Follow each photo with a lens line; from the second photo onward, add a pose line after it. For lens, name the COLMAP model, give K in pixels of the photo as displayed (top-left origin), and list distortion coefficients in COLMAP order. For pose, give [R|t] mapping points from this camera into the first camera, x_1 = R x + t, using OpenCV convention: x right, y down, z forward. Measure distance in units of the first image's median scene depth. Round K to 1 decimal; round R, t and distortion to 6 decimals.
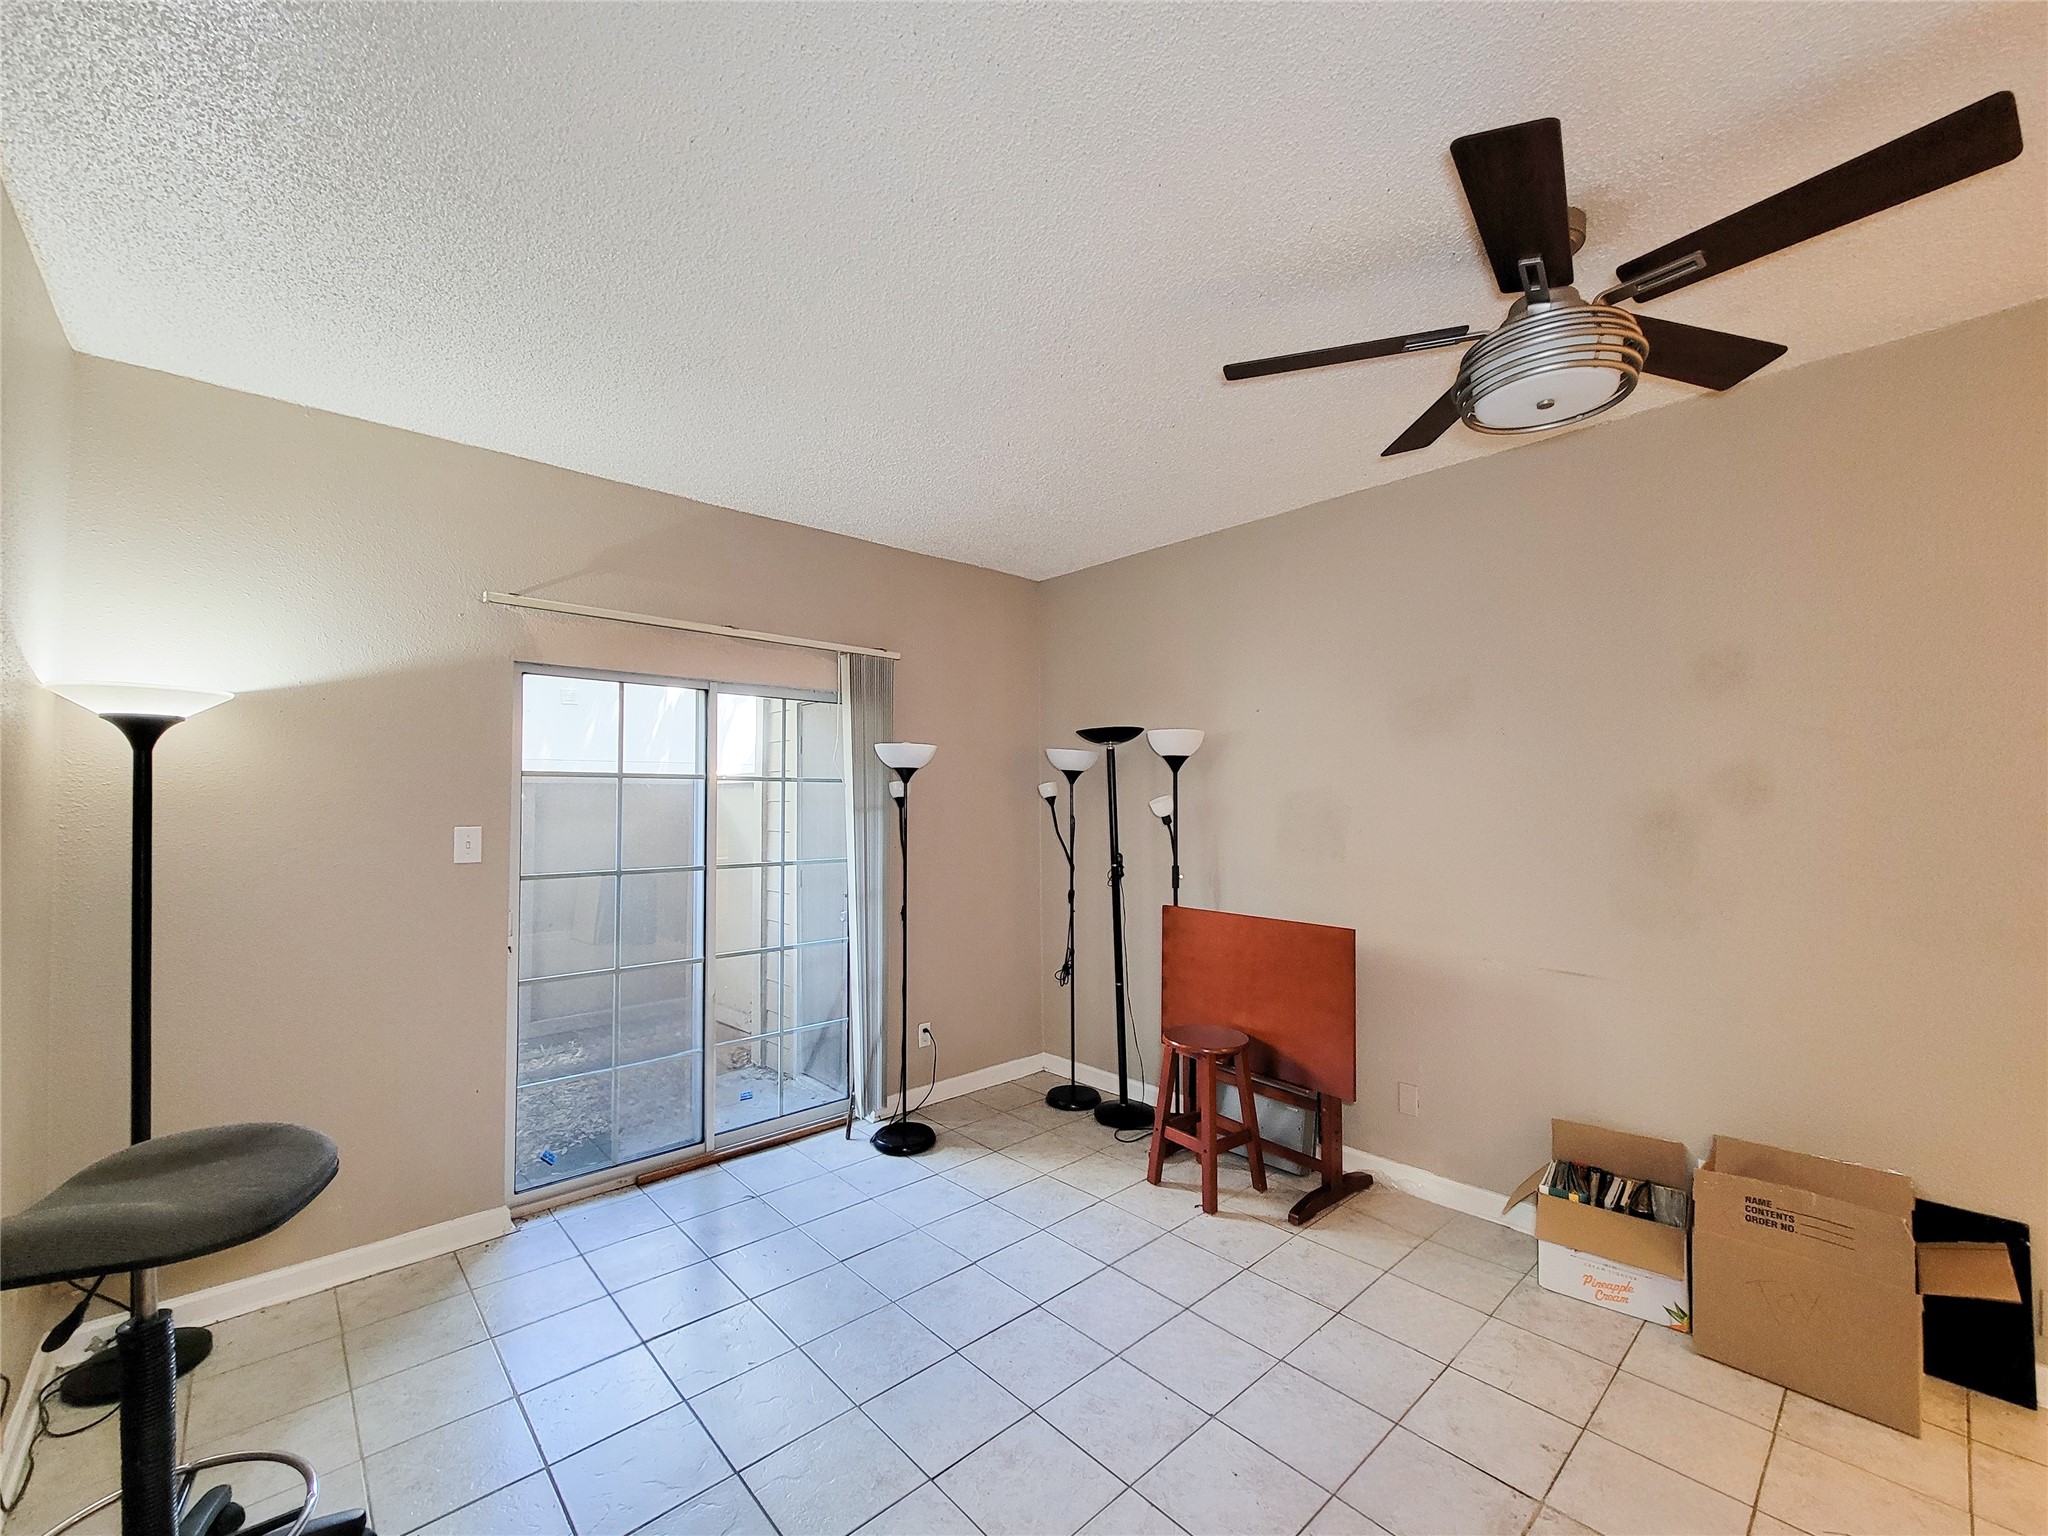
lens RADIAL K [[841.5, 0, 1031.6], [0, 841.5, 775.8], [0, 0, 1]] dist [0.003577, -0.000207]
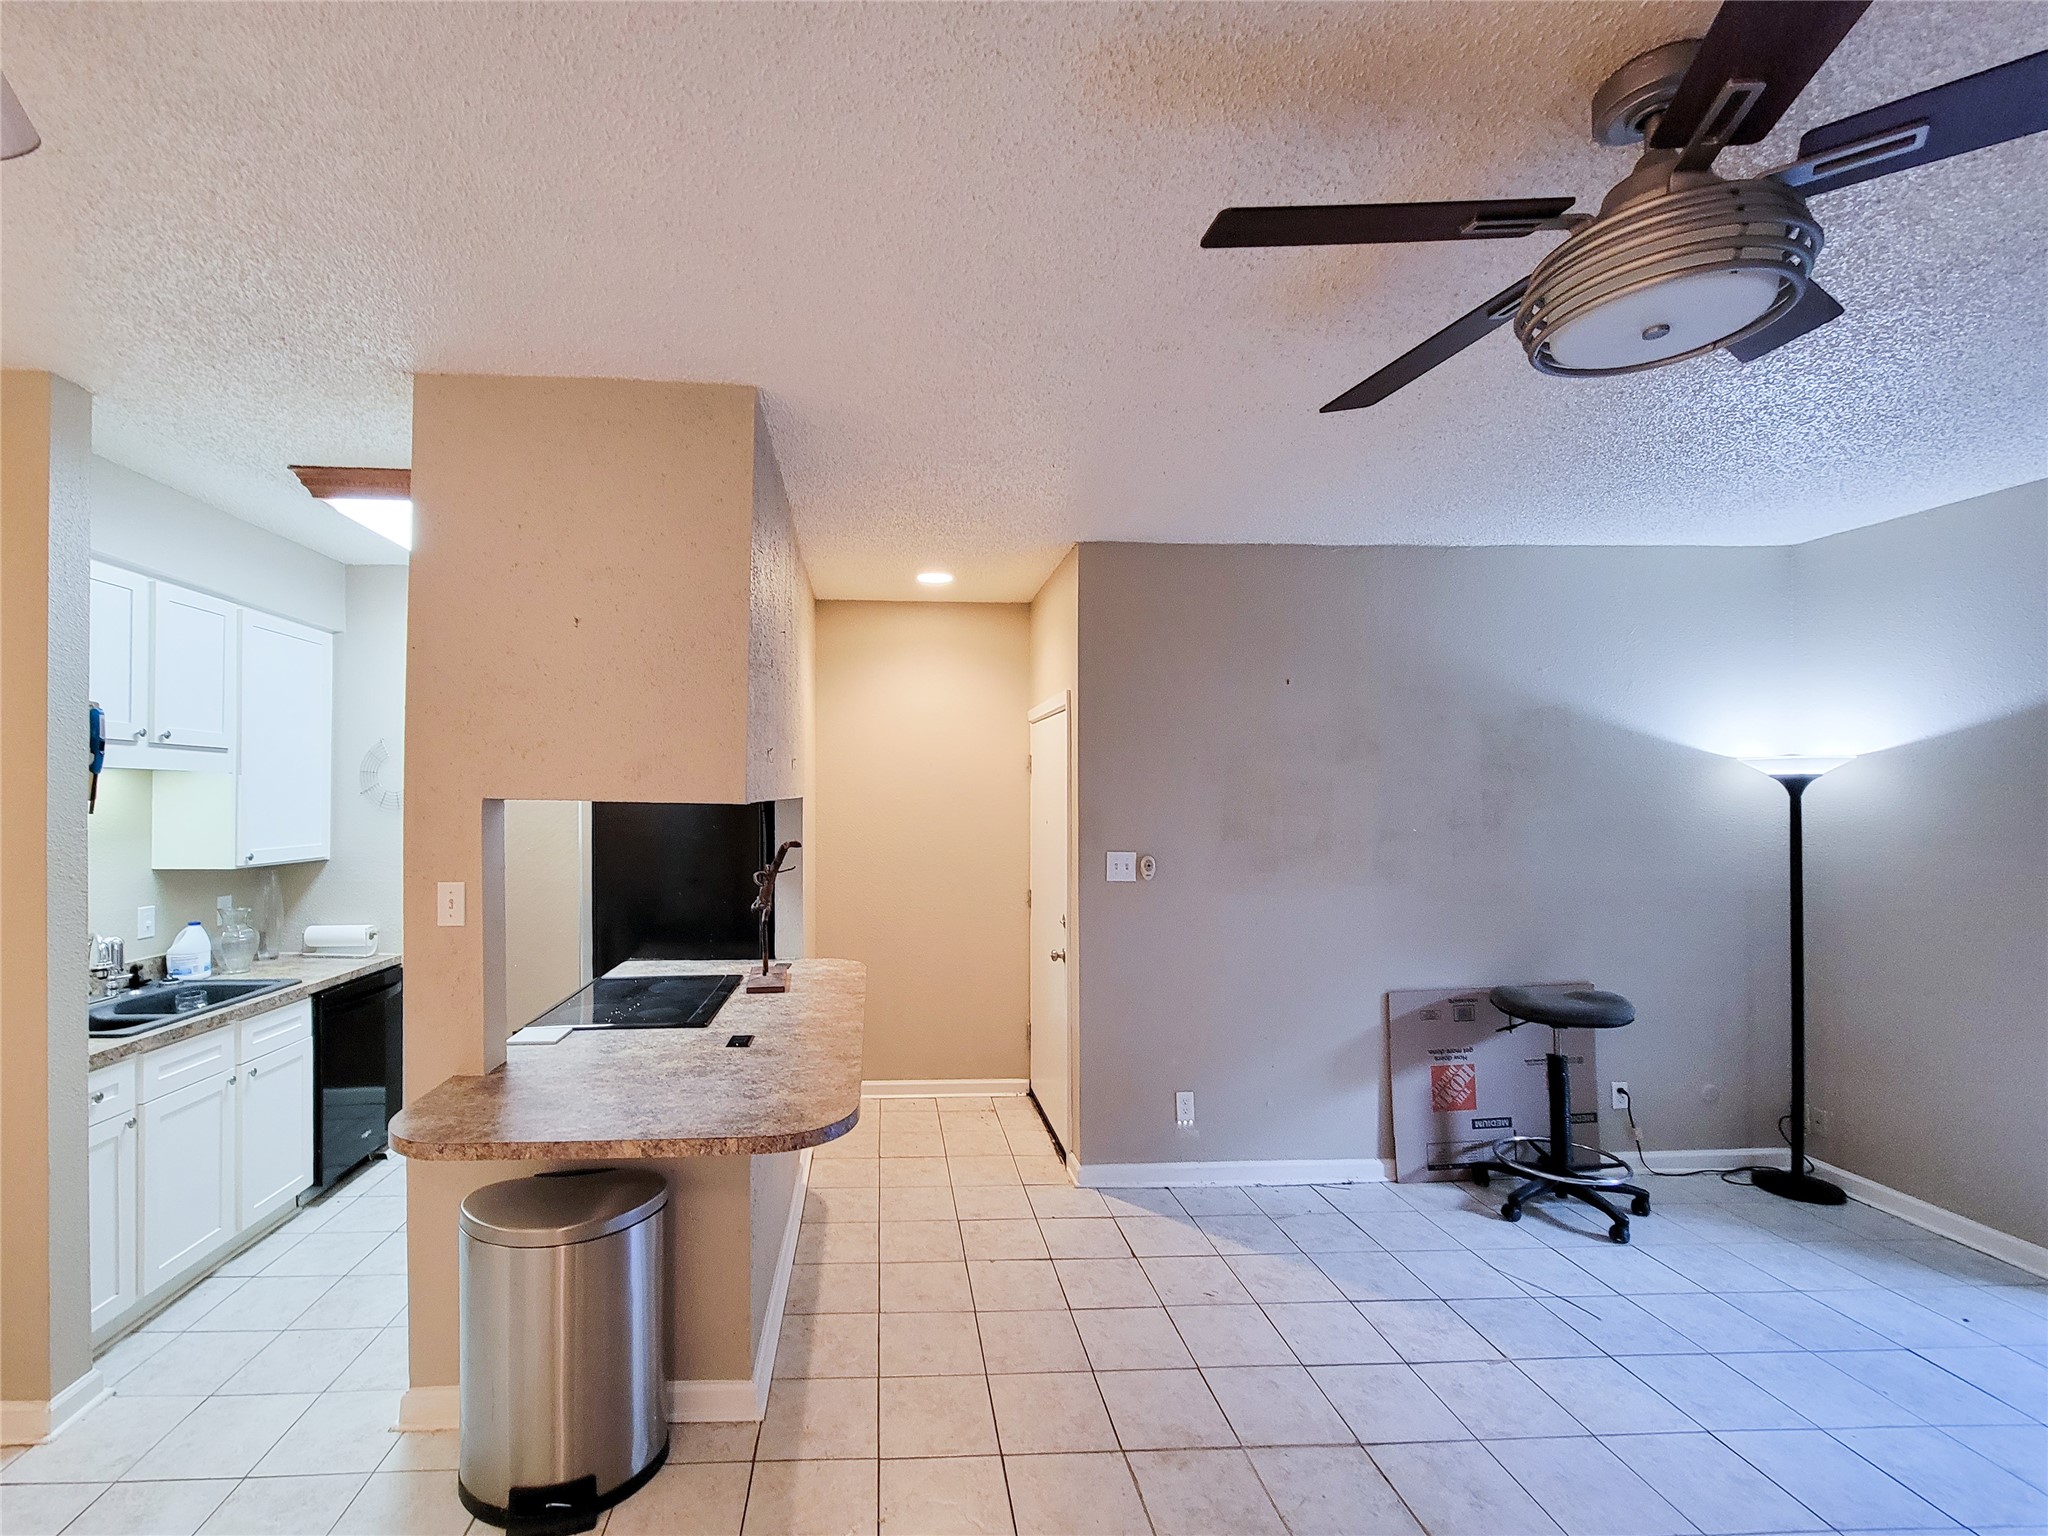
lens RADIAL K [[864.4, 0, 912.2], [0, 864.4, 797.1], [0, 0, 1]] dist [-0.003586, -0.000954]
pose [[-0.637971, 0.002598, -0.770056, 0.787741], [0.018662, 0.999753, -0.012088, -0.024338], [0.769834, -0.022082, -0.637862, 0.488211]]
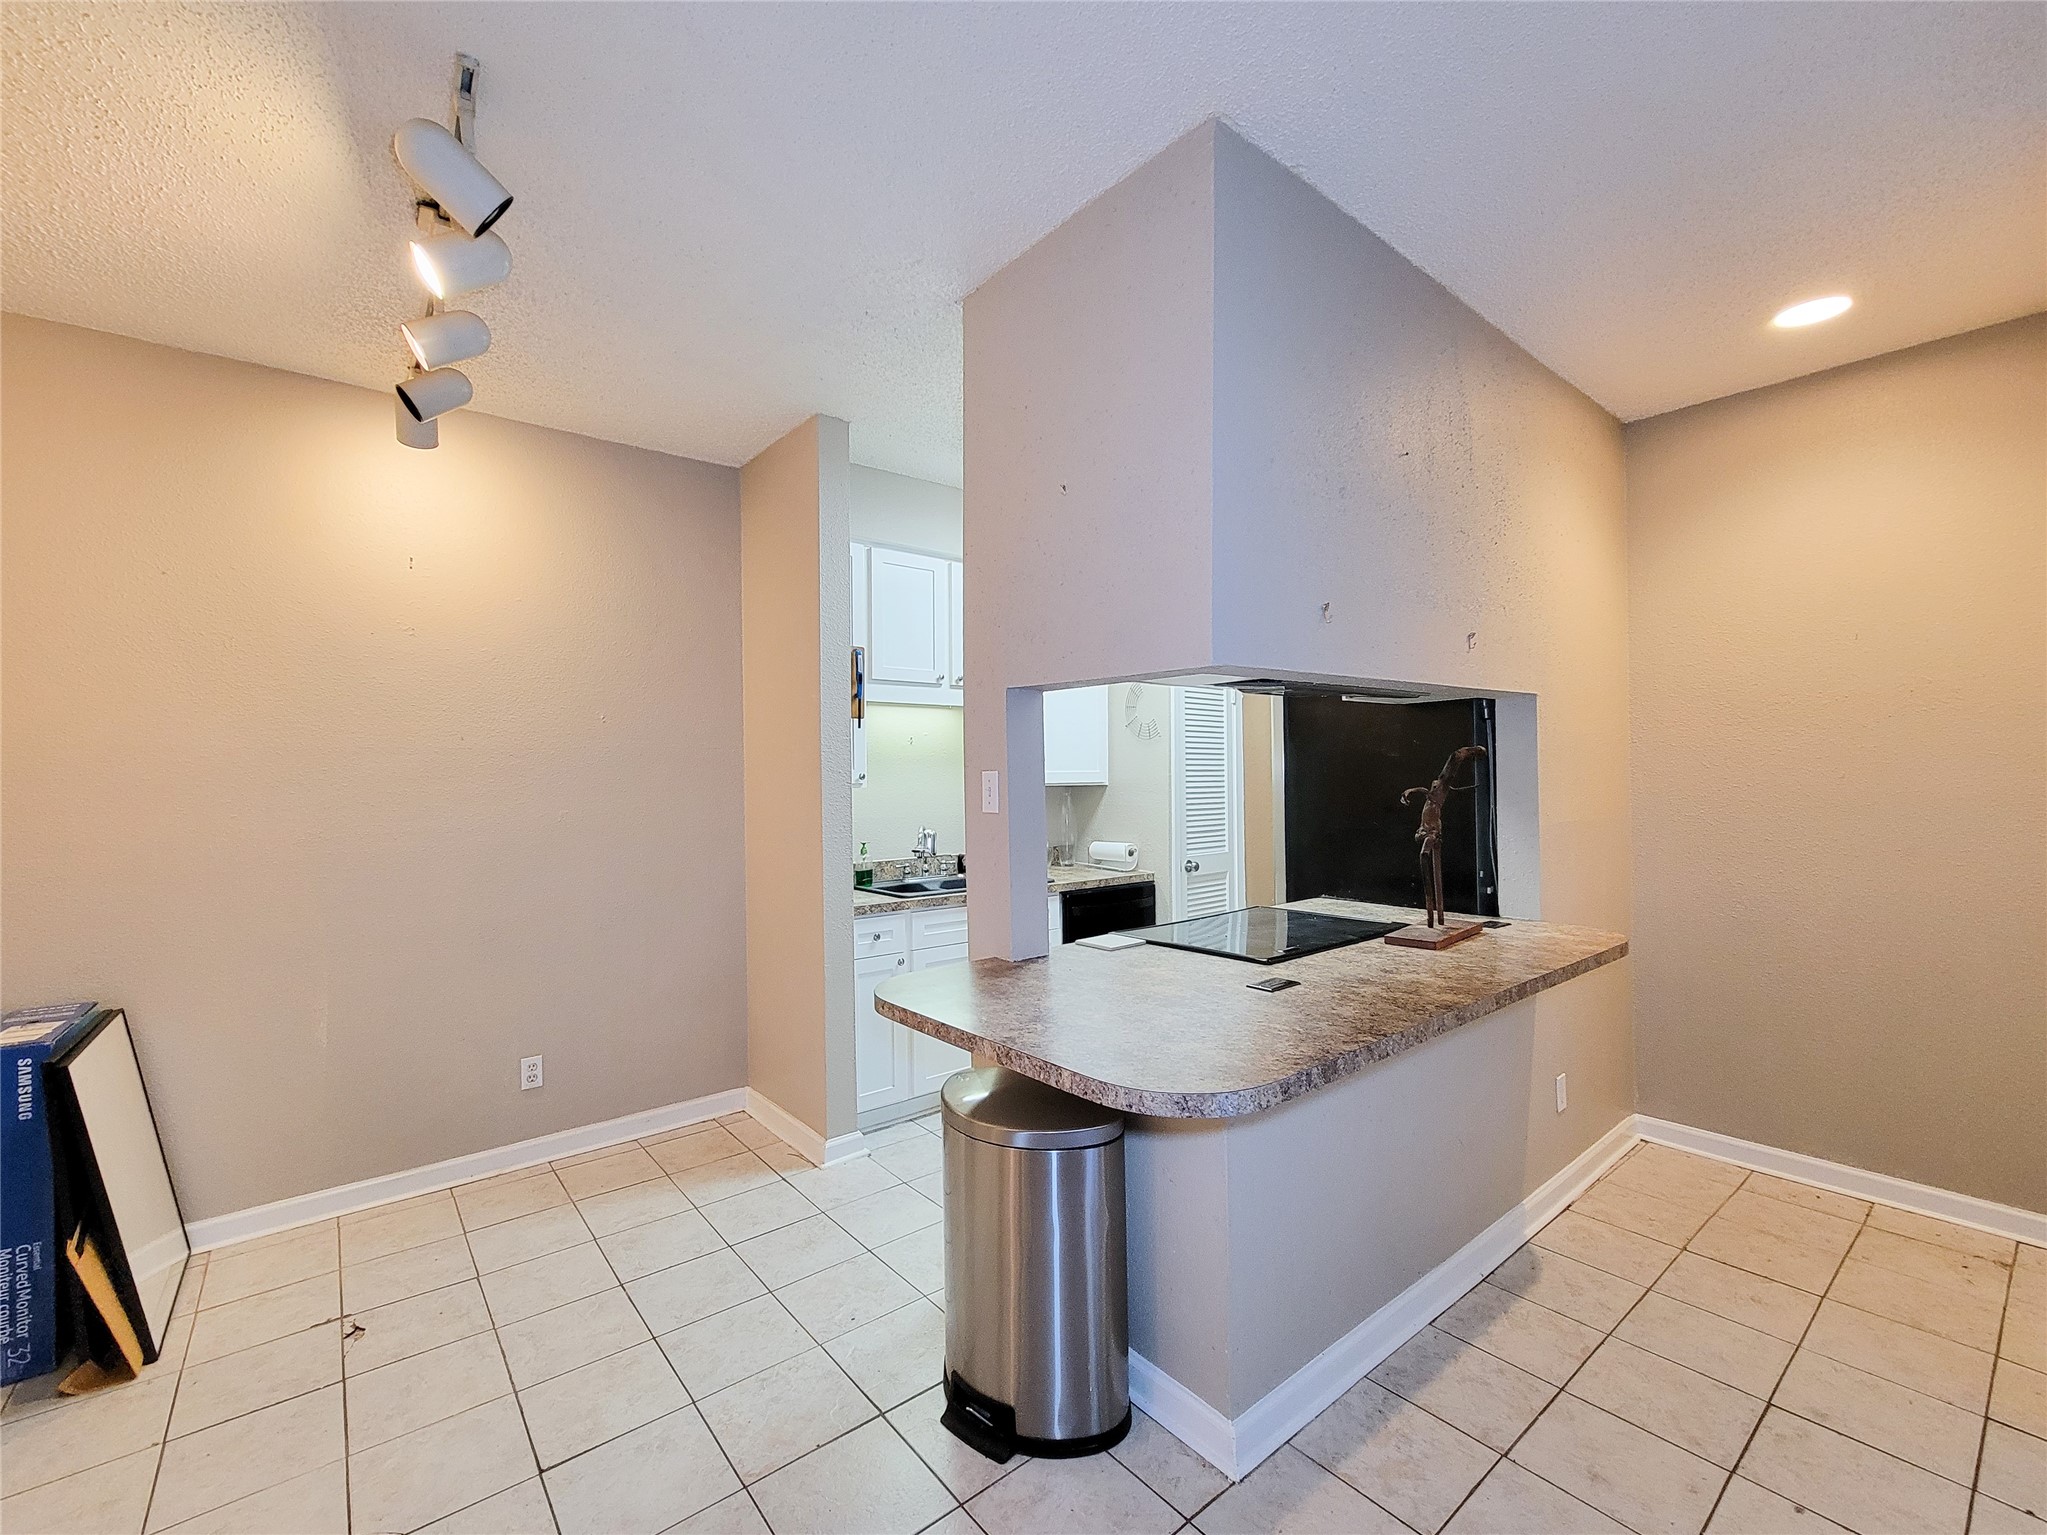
lens RADIAL K [[860.4, 0, 1025.8], [0, 860.4, 770.3], [0, 0, 1]] dist [0.002662, -0.003685]
pose [[-0.998420, 0.019900, 0.052552, 0.460073], [0.018540, 0.999484, -0.026231, 0.039564], [-0.053046, -0.025216, -0.998274, 0.480867]]
